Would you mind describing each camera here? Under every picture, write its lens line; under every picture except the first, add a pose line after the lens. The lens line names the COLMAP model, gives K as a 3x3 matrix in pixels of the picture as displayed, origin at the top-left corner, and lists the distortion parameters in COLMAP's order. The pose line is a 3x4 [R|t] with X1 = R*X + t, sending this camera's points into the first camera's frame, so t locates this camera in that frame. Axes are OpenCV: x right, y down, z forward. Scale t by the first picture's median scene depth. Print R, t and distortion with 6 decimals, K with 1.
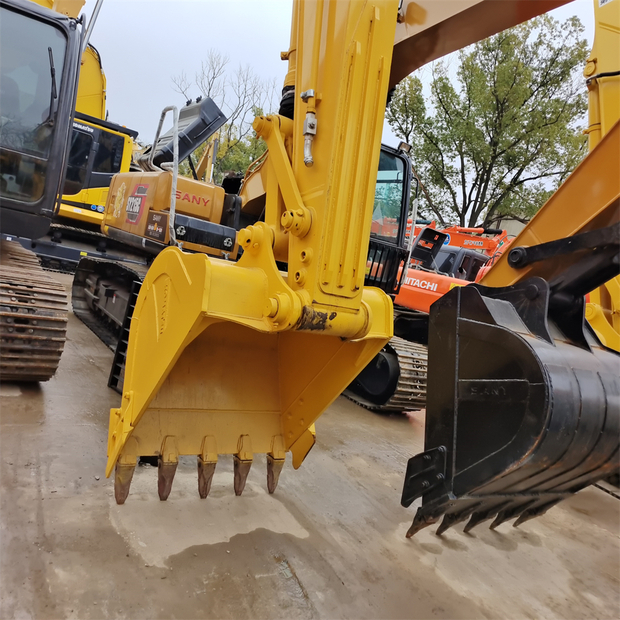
lens RADIAL K [[561.3, 0, 311.0], [0, 561.3, 307.5], [0, 0, 1]] dist [0.024646, 0.032200]
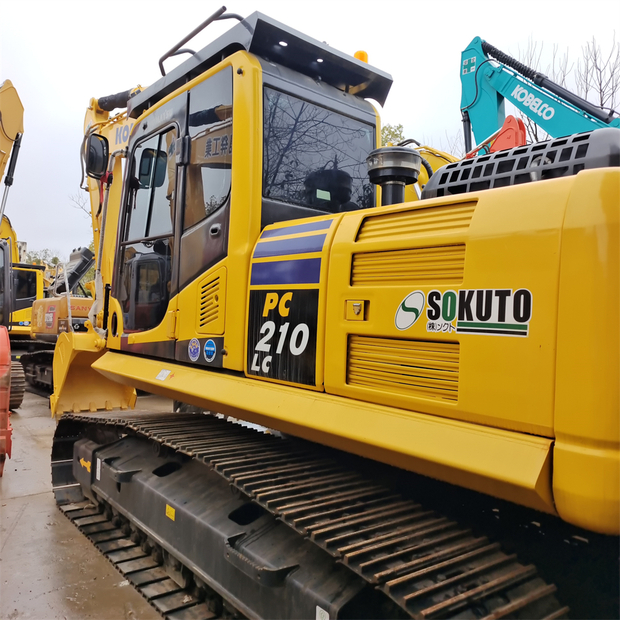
lens RADIAL K [[561.3, 0, 308.4], [0, 561.3, 312.6], [0, 0, 1]] dist [0.024646, 0.032200]
pose [[0.974370, -0.194327, 0.113313, 0.268782], [0.205326, 0.974061, -0.095114, 0.131600], [-0.091891, 0.115942, 0.988996, -0.792191]]
